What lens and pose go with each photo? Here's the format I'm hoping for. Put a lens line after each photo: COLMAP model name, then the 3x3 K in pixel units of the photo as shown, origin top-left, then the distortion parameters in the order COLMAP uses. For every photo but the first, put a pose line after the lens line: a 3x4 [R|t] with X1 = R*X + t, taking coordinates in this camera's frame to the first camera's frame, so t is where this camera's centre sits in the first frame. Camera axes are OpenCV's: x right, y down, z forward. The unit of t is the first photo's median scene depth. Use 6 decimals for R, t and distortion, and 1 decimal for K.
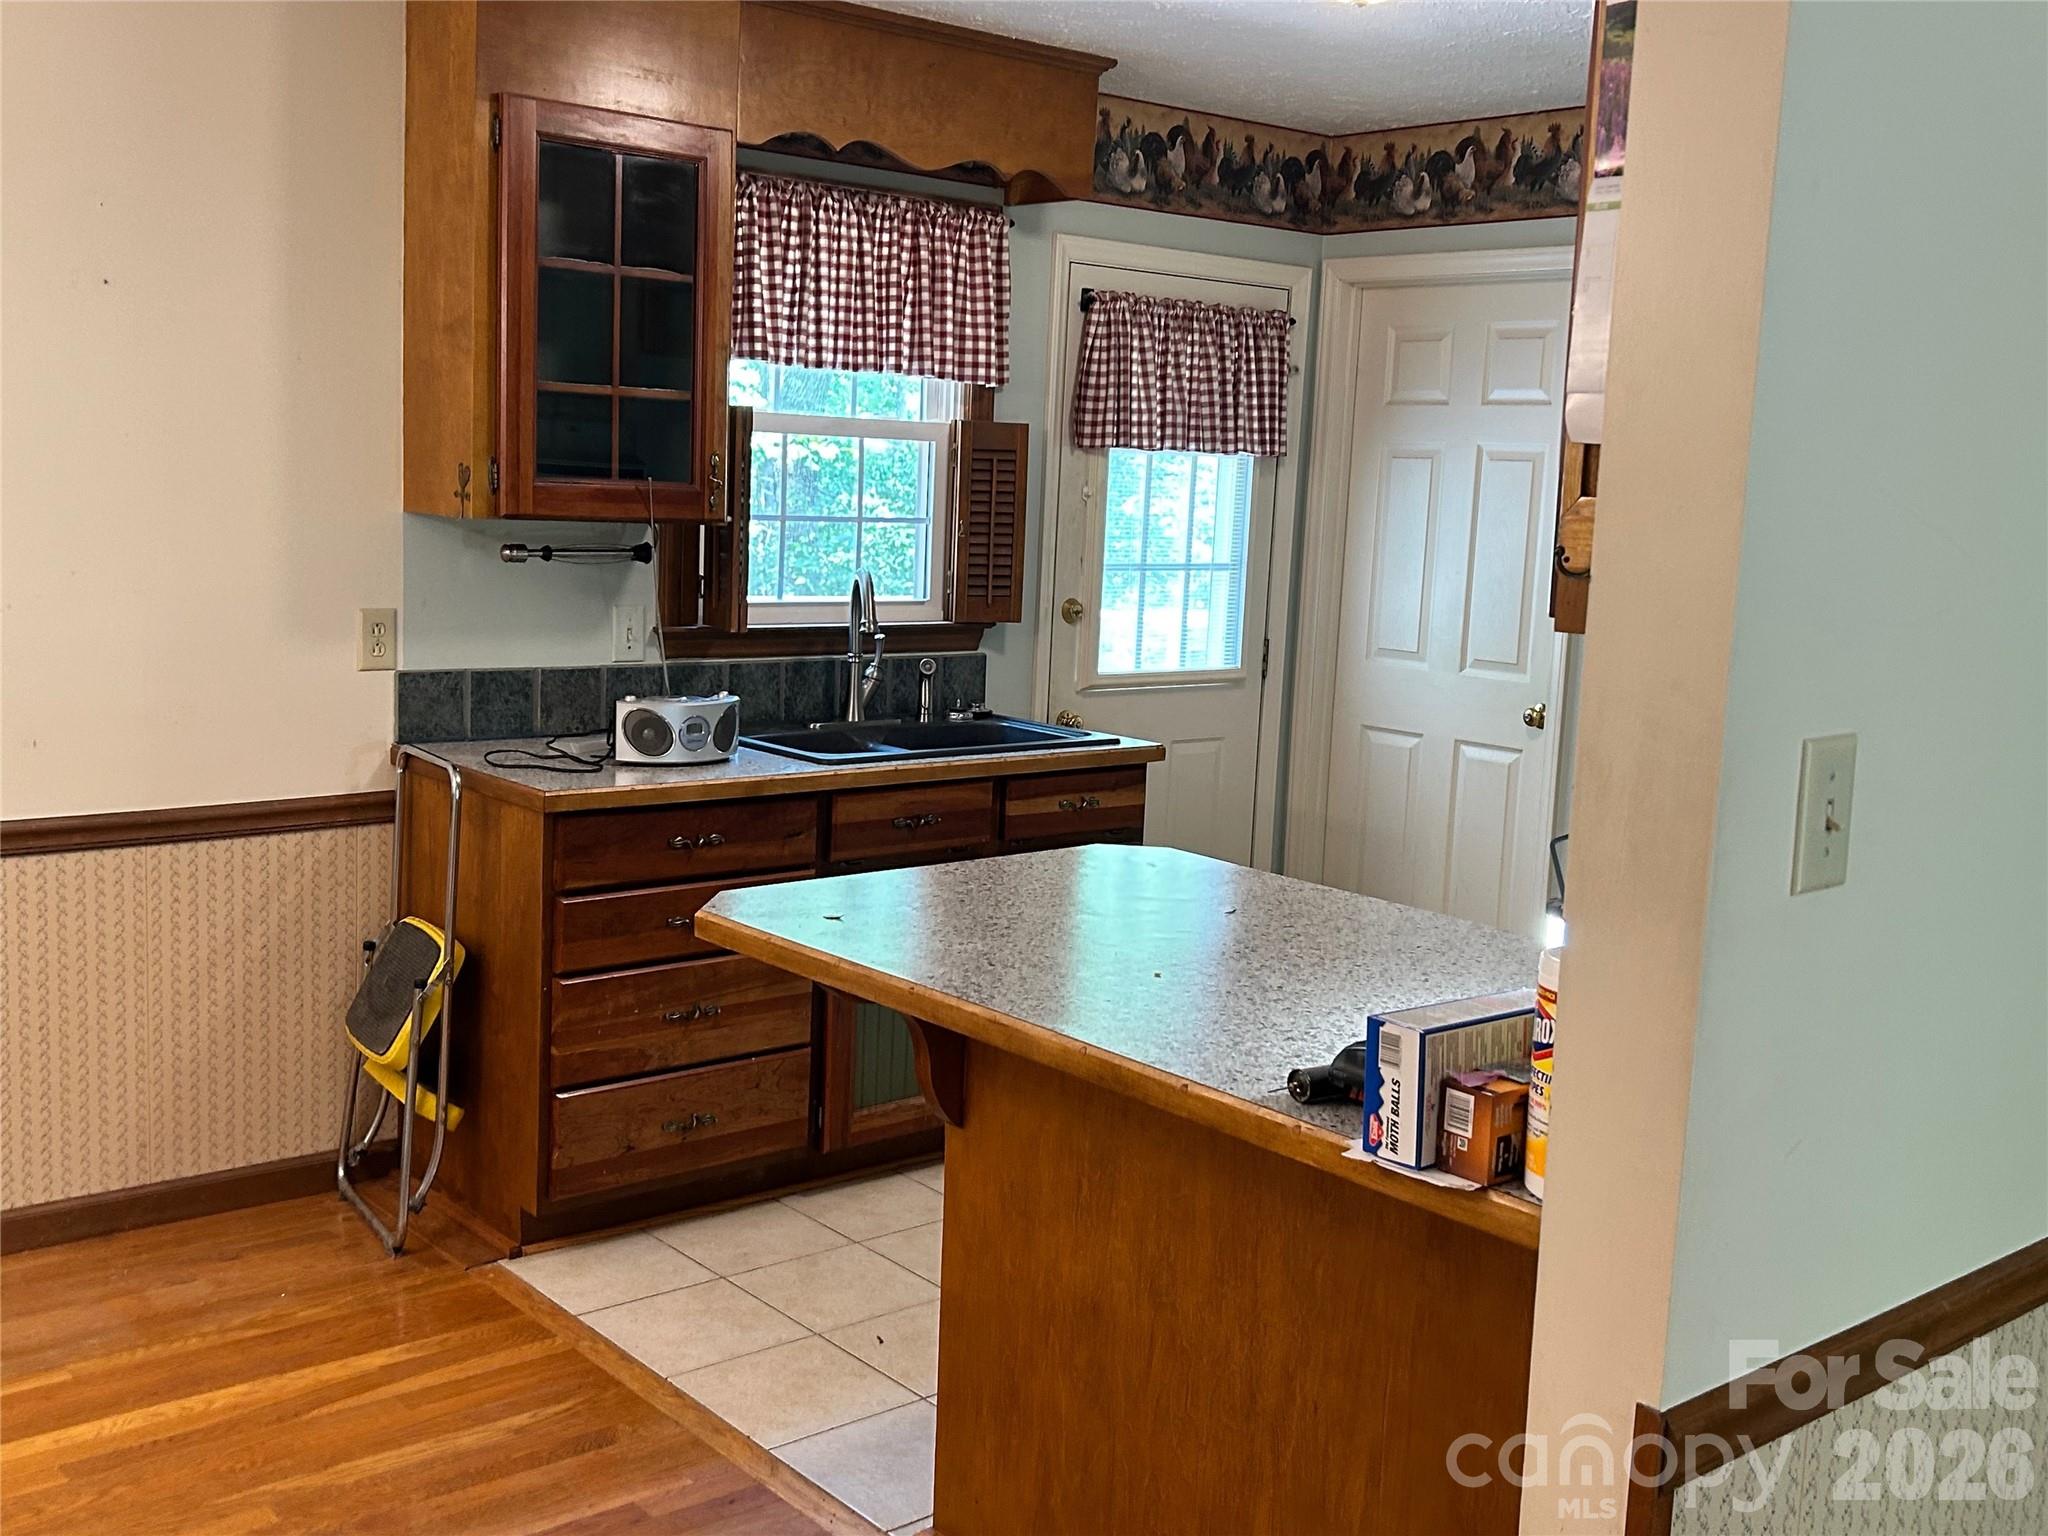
lens RADIAL K [[2073.7, 0, 1009.7], [0, 2073.7, 751.0], [0, 0, 1]] dist [0.136751, -0.299599]
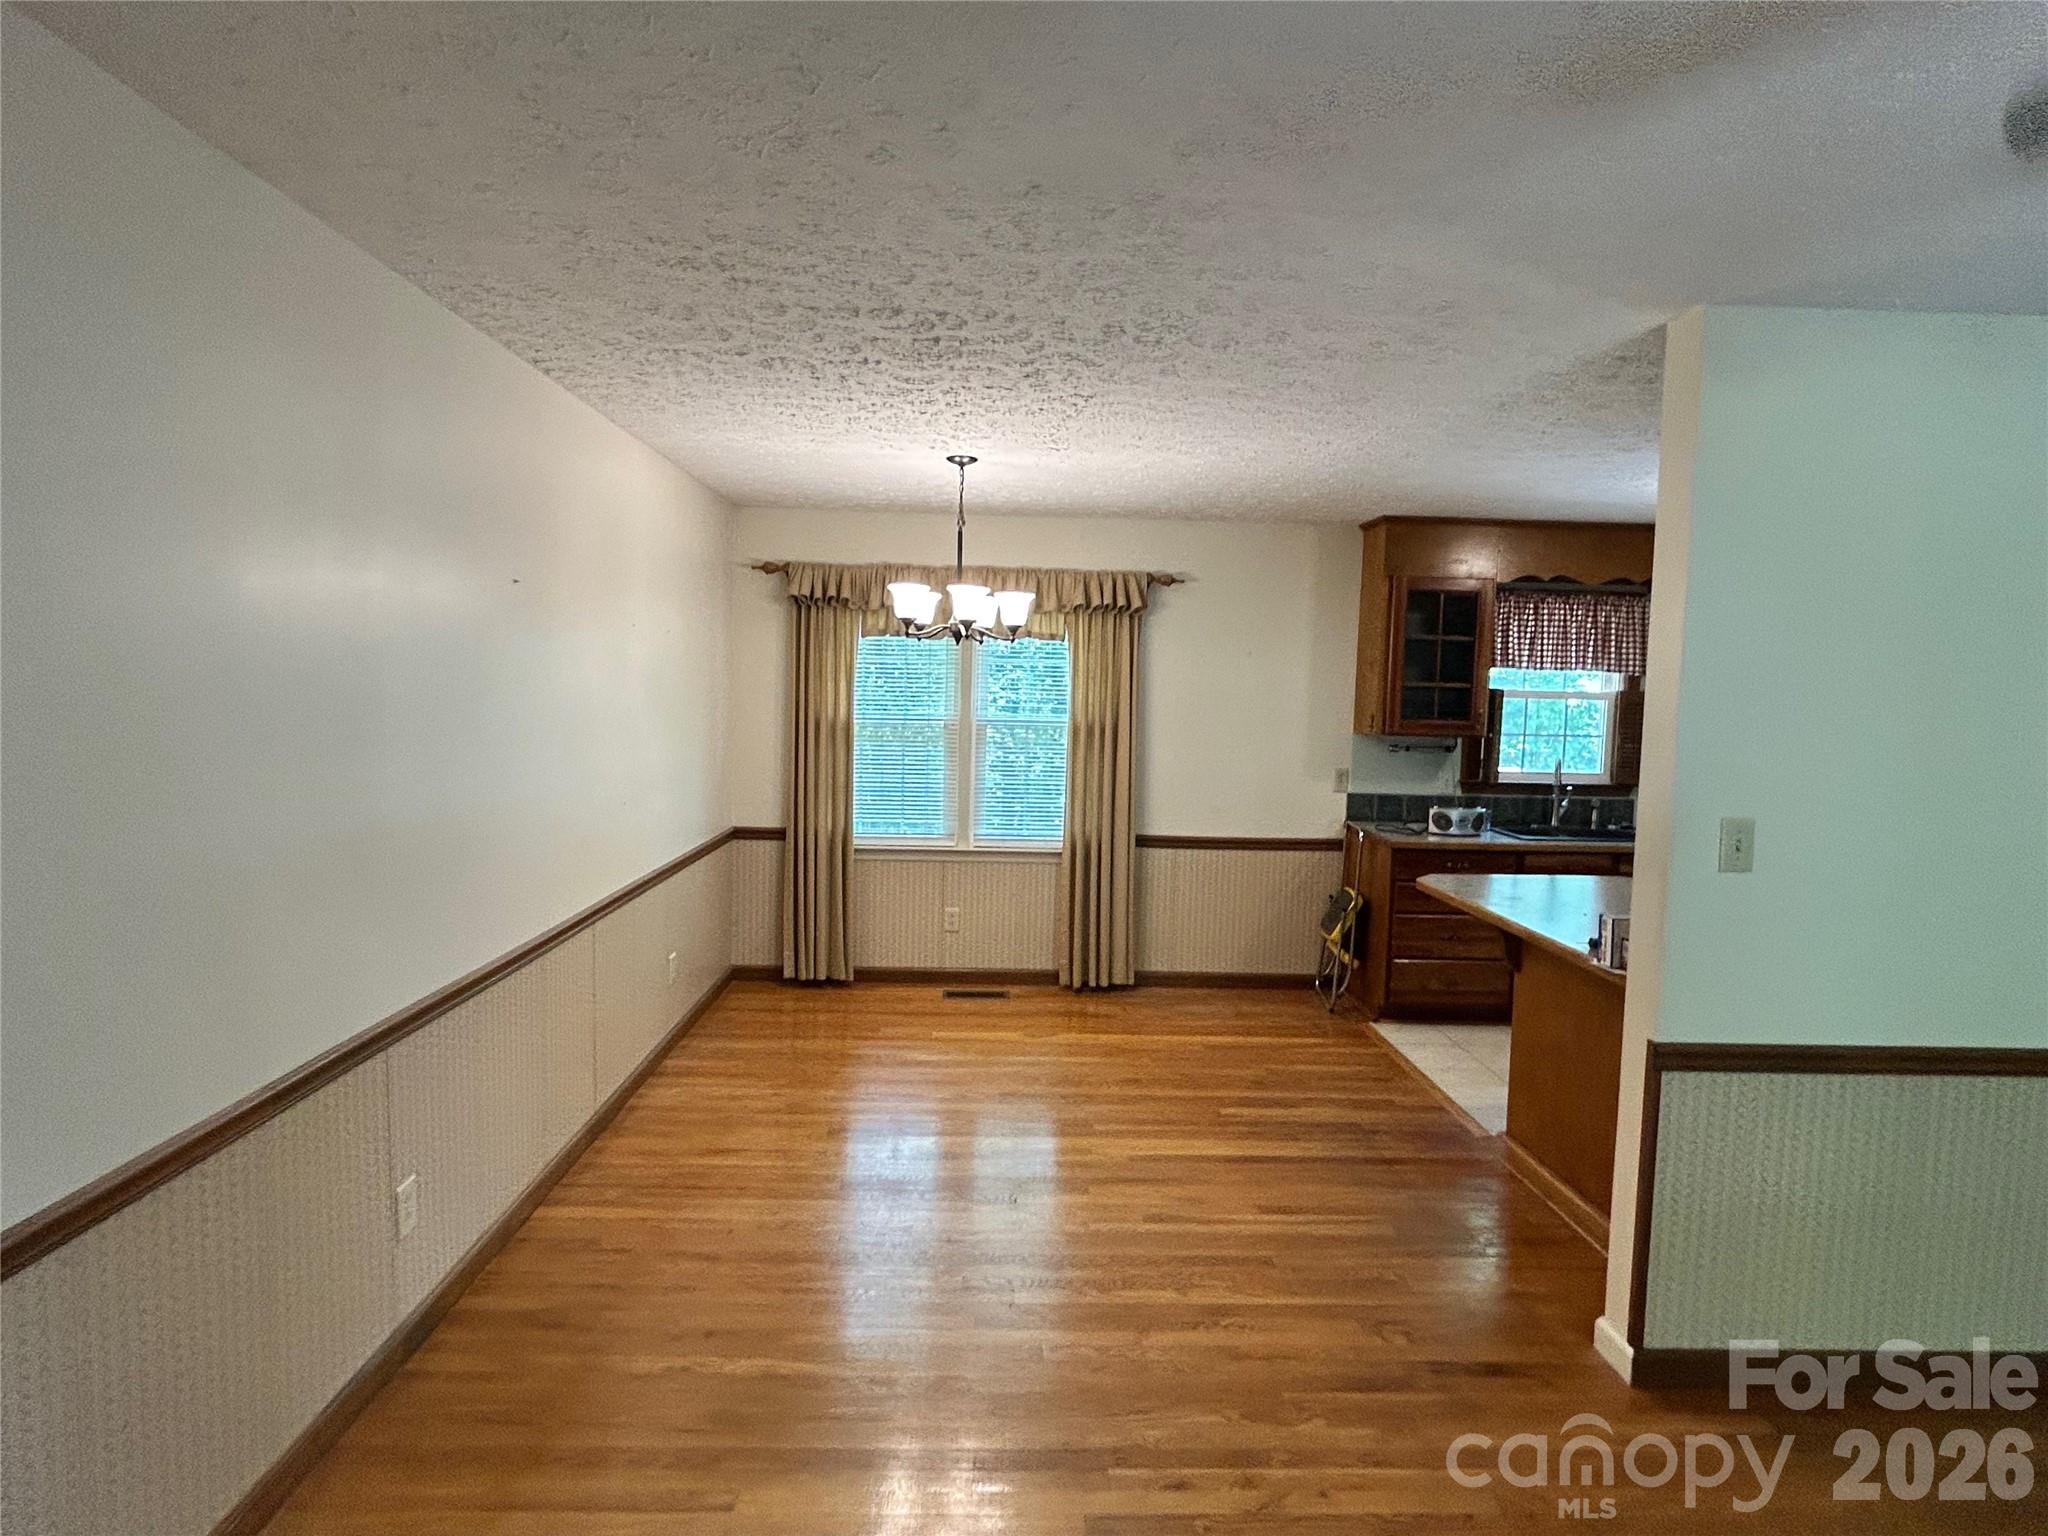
lens RADIAL K [[1054.9, 0, 1024.0], [0, 1054.9, 768.0], [0, 0, 1]] dist [0.004199, 0.000224]
pose [[0.787295, 0.027533, -0.615962, 0.197197], [-0.074690, 0.995904, -0.050950, 0.027913], [0.612036, 0.086119, 0.786127, -0.281641]]
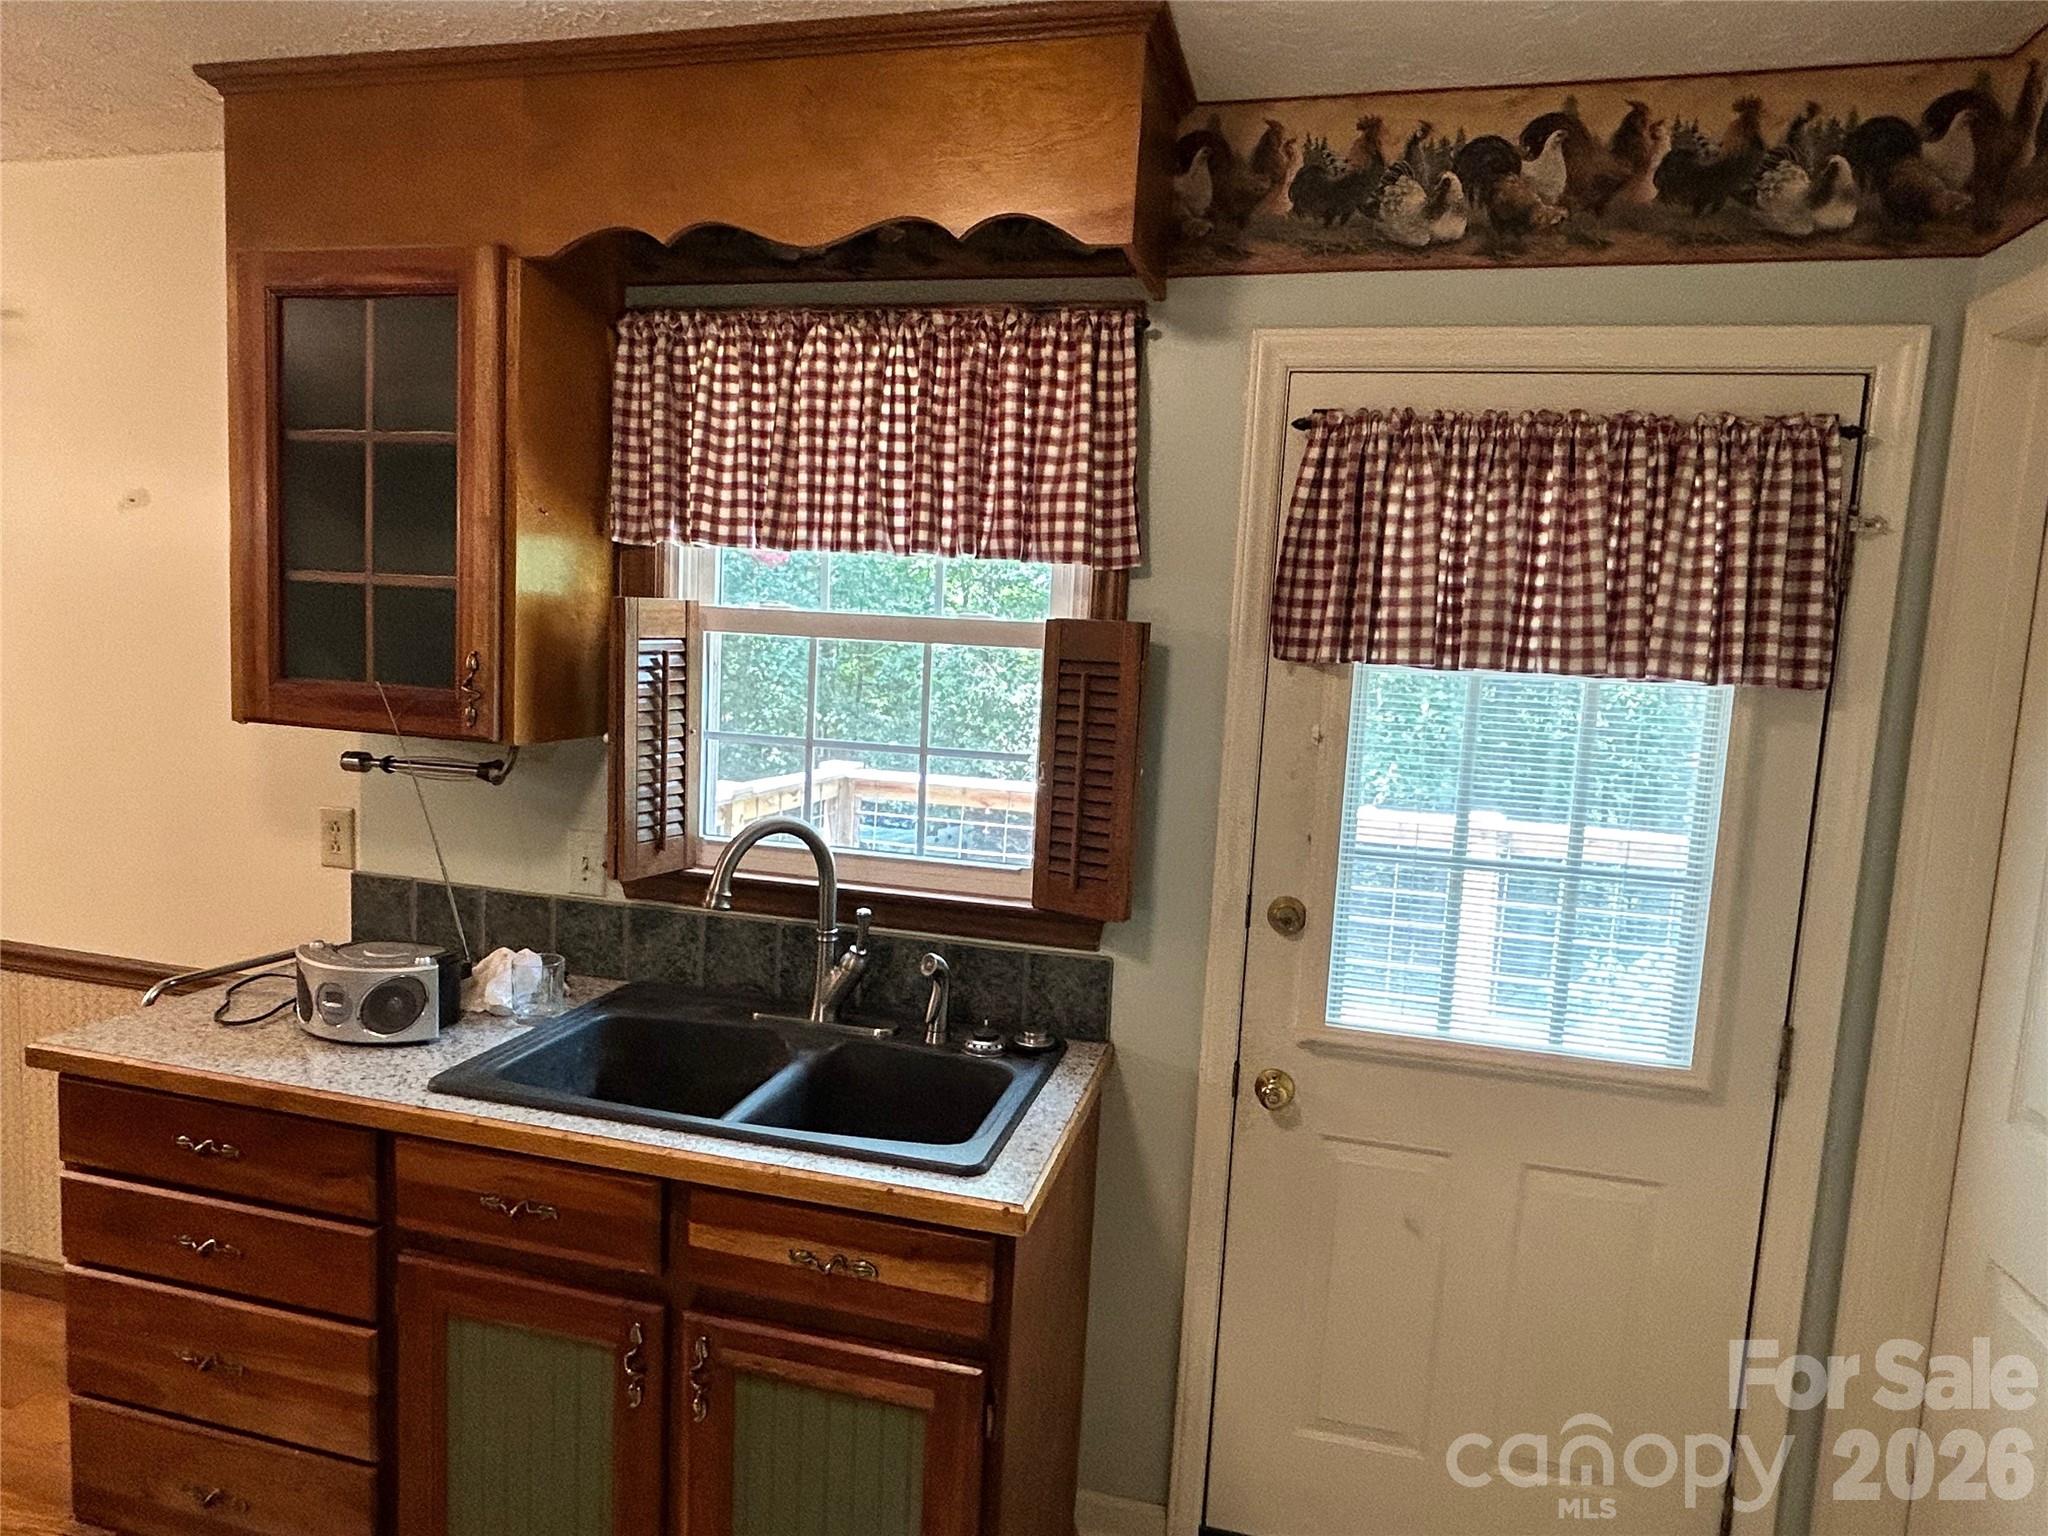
lens RADIAL K [[1239.9, 0, 1019.5], [0, 1239.9, 761.1], [0, 0, 1]] dist [-0.004588, 0.004281]
pose [[0.584759, 0.072735, -0.807940, 0.358276], [-0.136503, 0.990593, -0.009618, -0.125977], [0.799640, 0.115910, 0.589187, 0.891372]]
